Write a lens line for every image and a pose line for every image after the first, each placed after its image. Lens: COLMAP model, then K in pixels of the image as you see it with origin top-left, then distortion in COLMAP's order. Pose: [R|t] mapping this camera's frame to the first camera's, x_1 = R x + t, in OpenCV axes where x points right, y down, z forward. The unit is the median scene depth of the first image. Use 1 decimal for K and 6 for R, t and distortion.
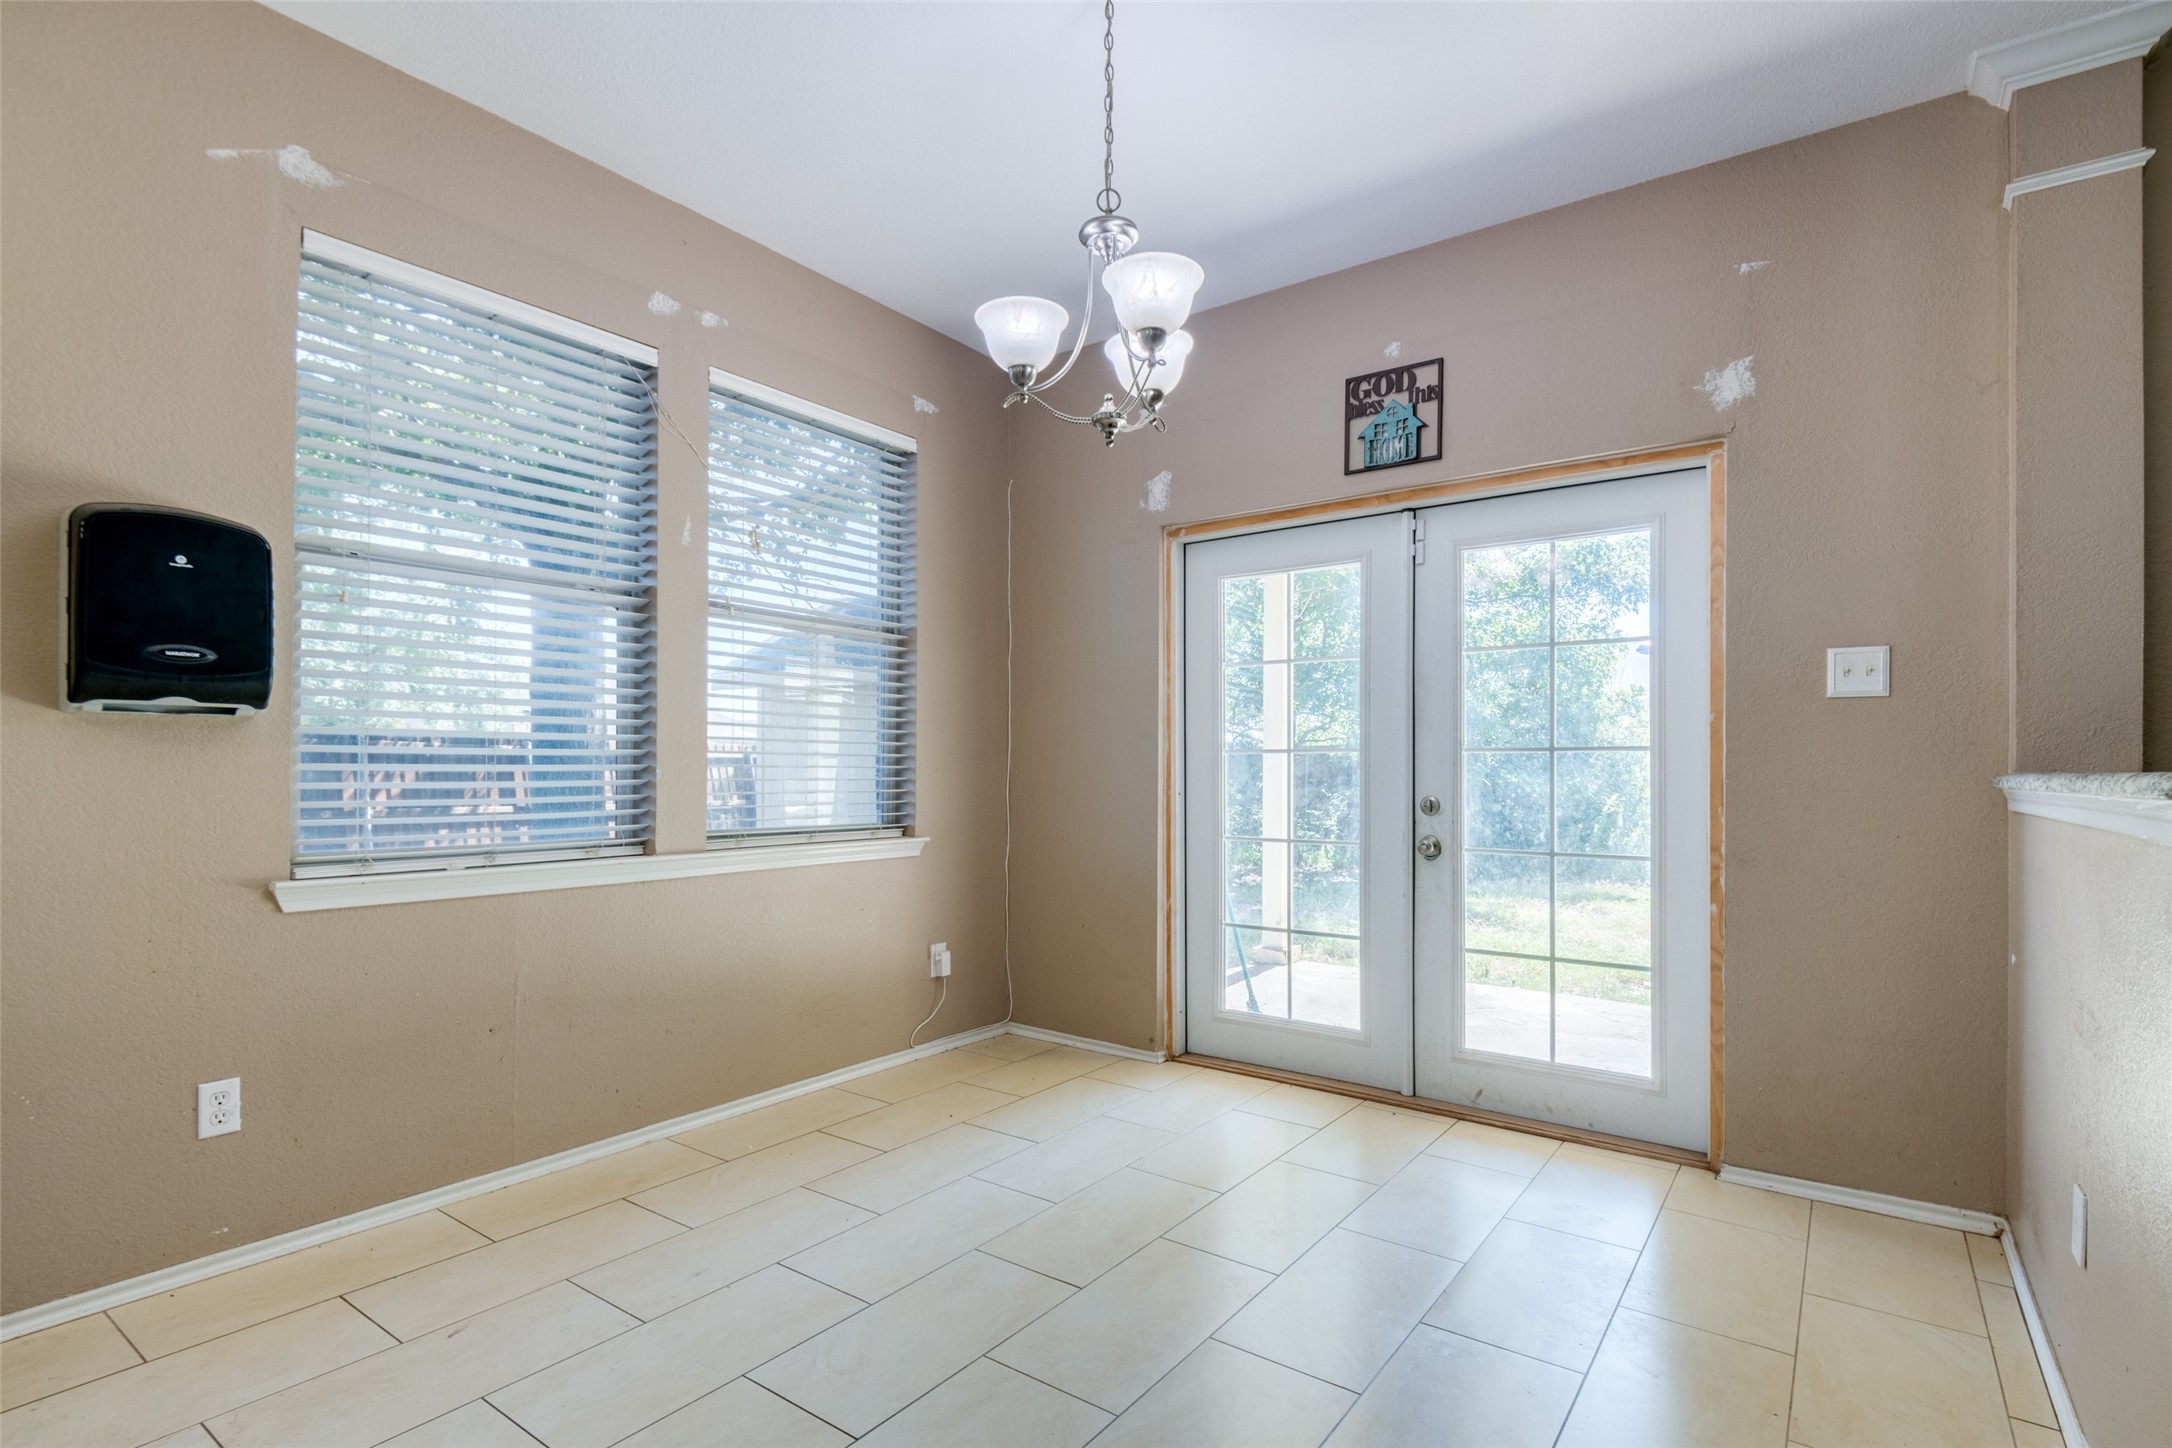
lens RADIAL K [[1054.5, 0, 1039.4], [0, 1054.5, 760.7], [0, 0, 1]] dist [-0.000570, -0.001058]
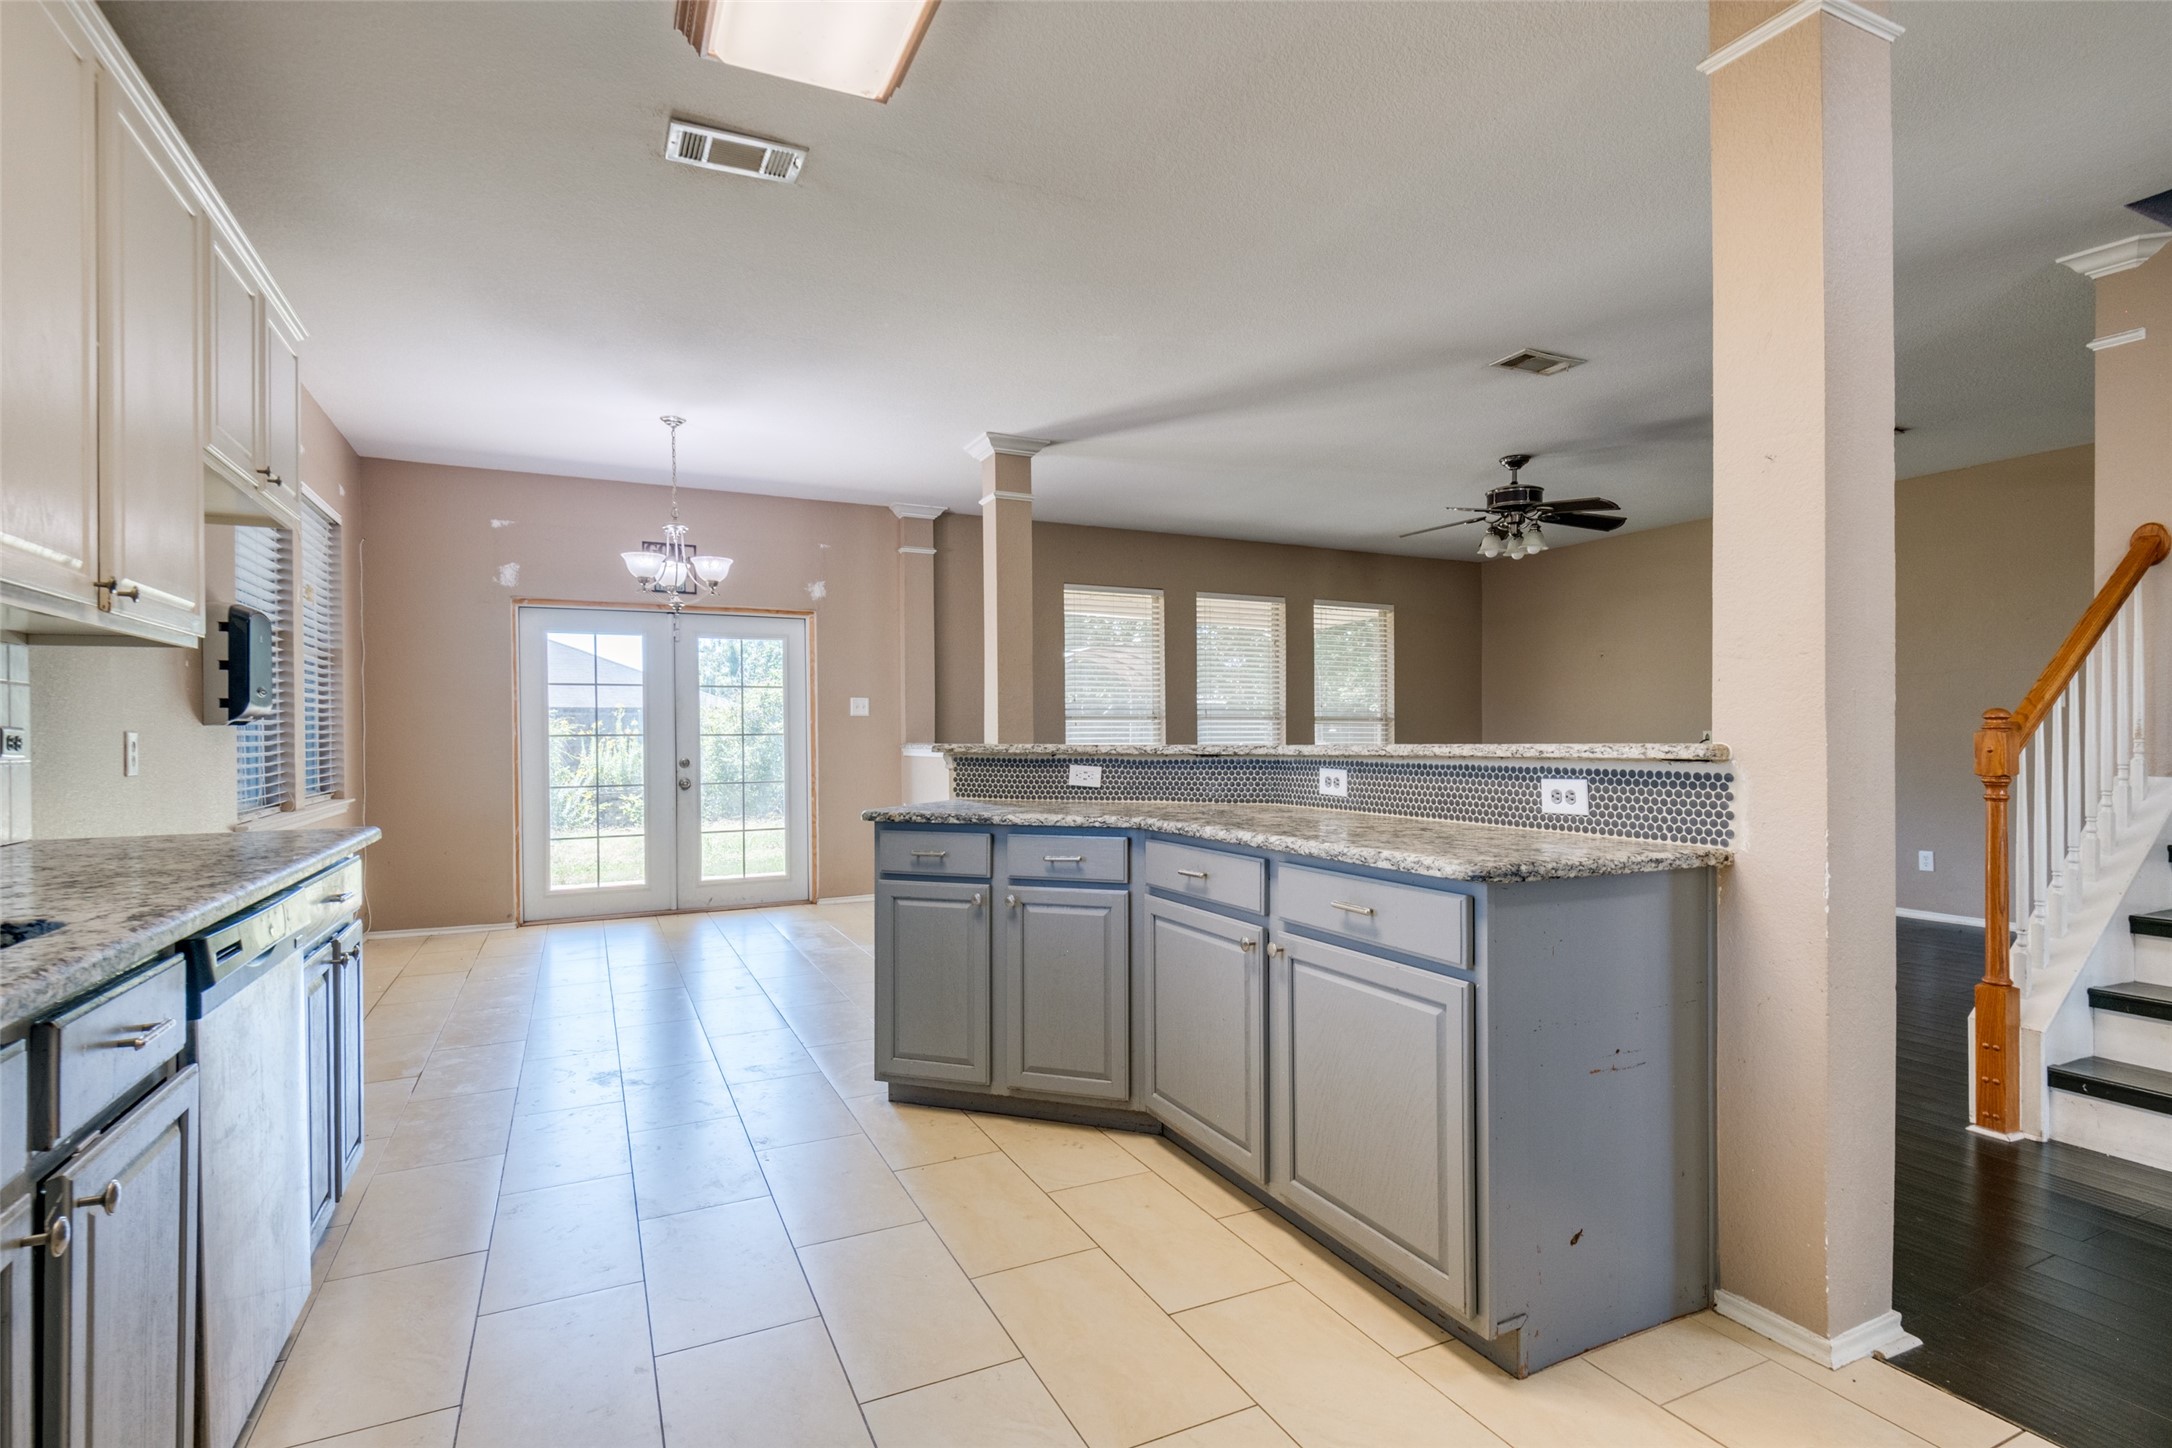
lens RADIAL K [[1041.2, 0, 1130.5], [0, 1041.2, 737.9], [0, 0, 1]] dist [0.001963, -0.000062]
pose [[0.431538, -0.011394, 0.902023, -1.084413], [0.003009, 0.999933, 0.011191, -0.025449], [-0.902090, -0.002115, 0.431543, -0.639565]]
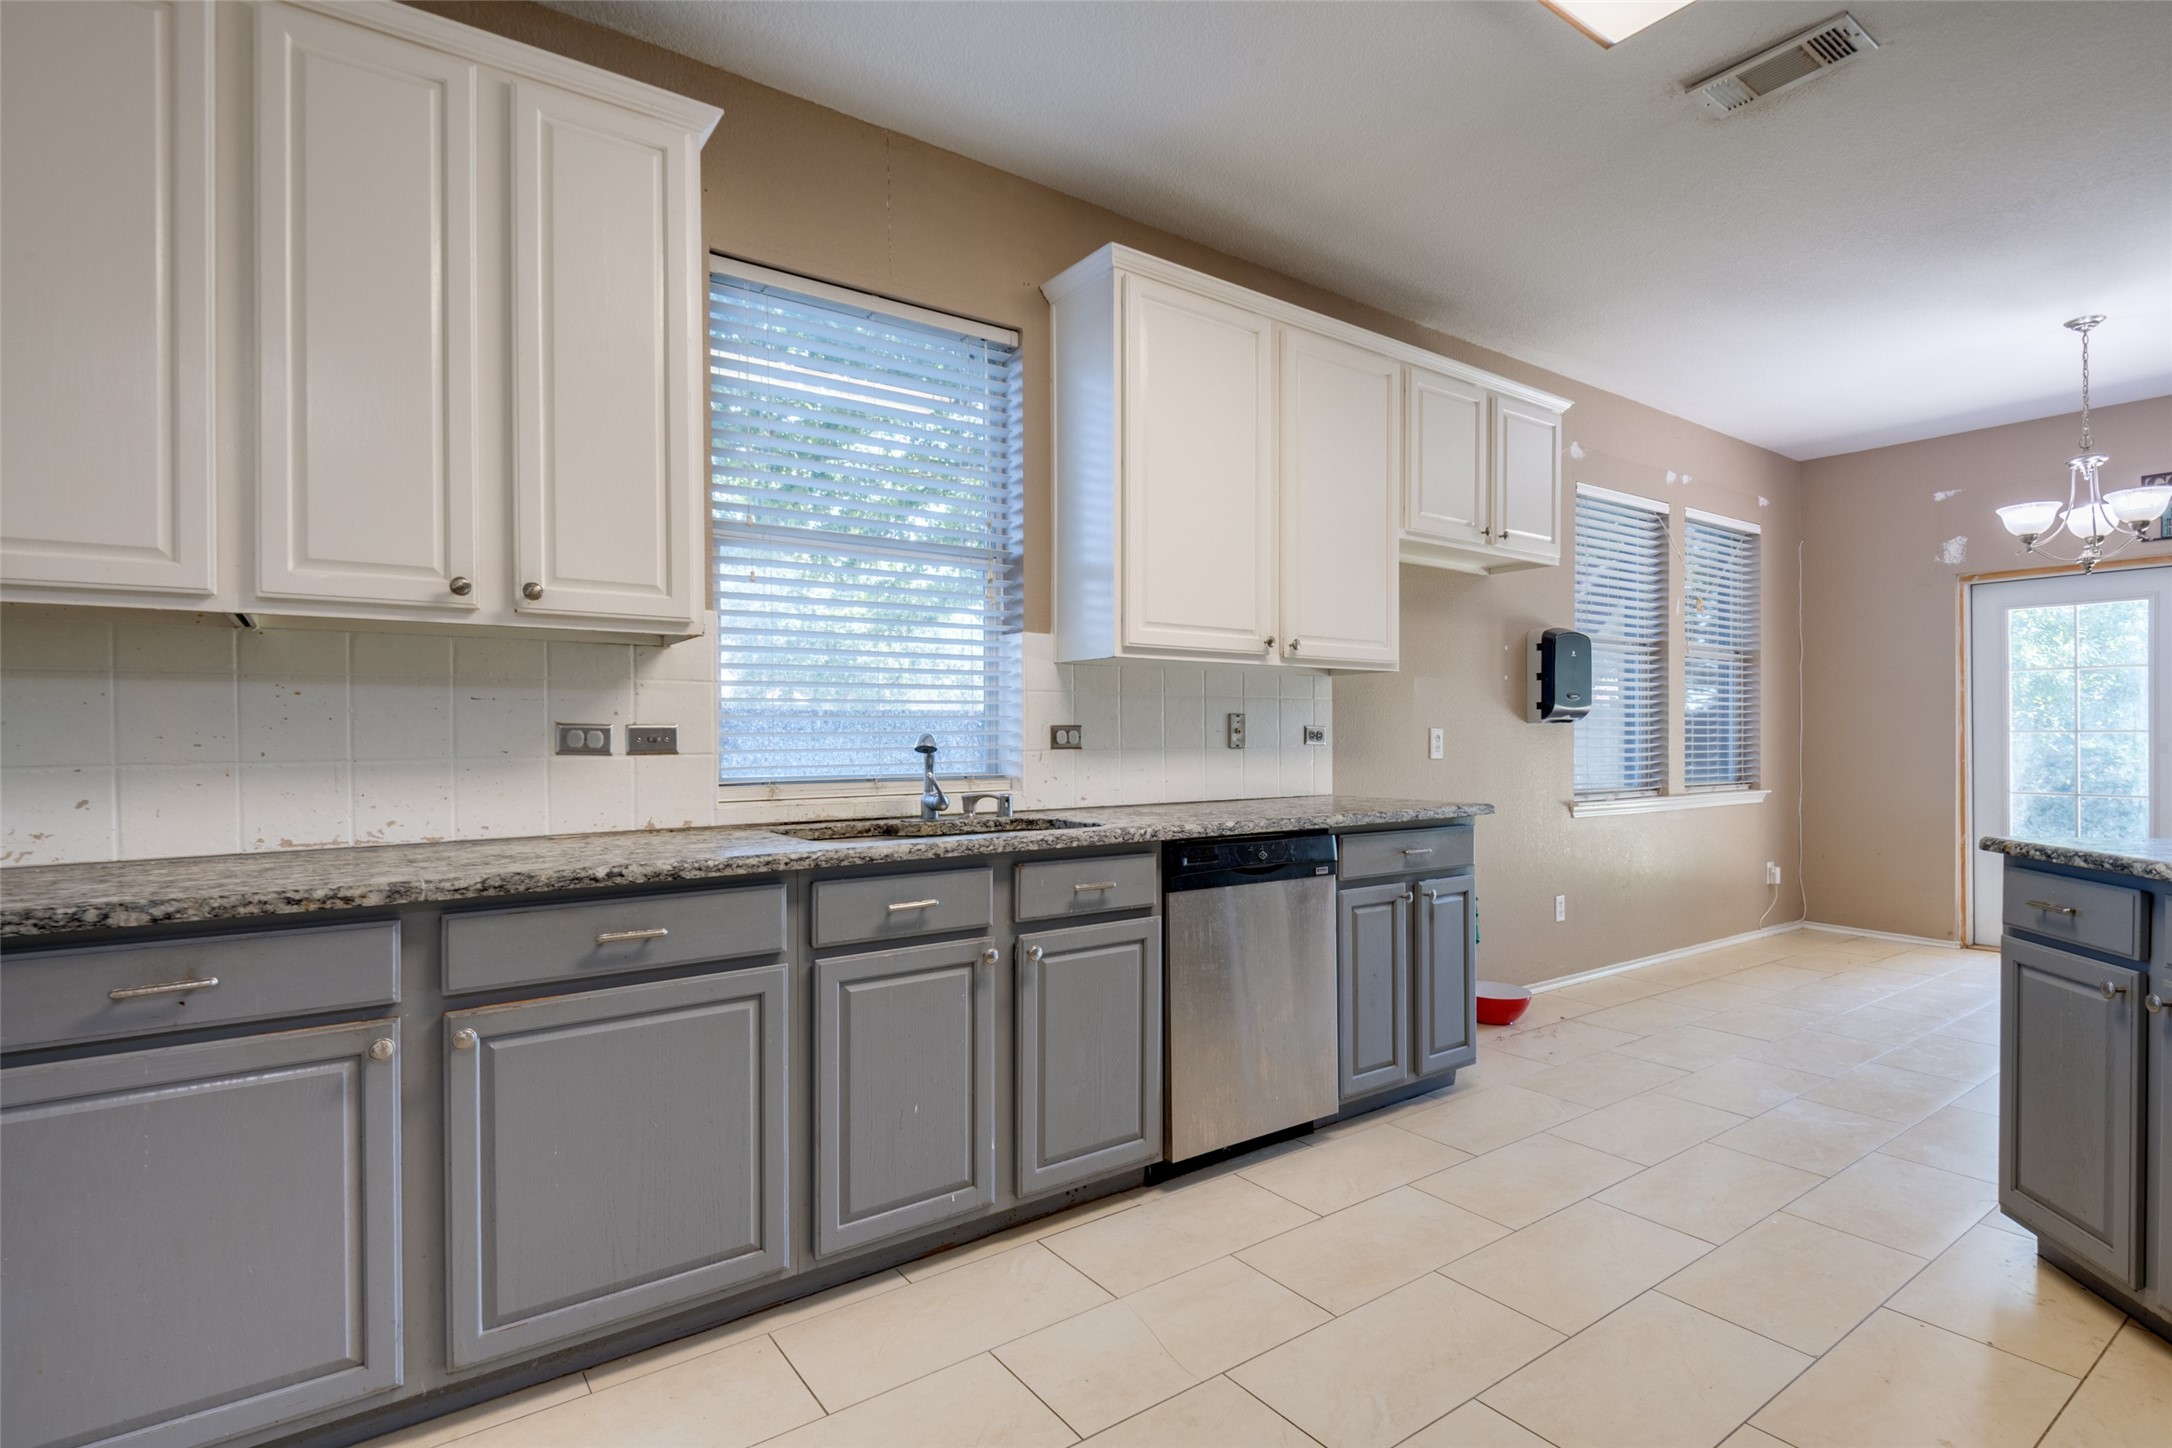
lens RADIAL K [[1050.2, 0, 1081.0], [0, 1050.2, 734.8], [0, 0, 1]] dist [0.001753, -0.000154]
pose [[0.954181, -0.005146, -0.299186, -0.703535], [0.007111, 0.999960, 0.005479, -0.025297], [0.299146, -0.007356, 0.954179, -0.852581]]
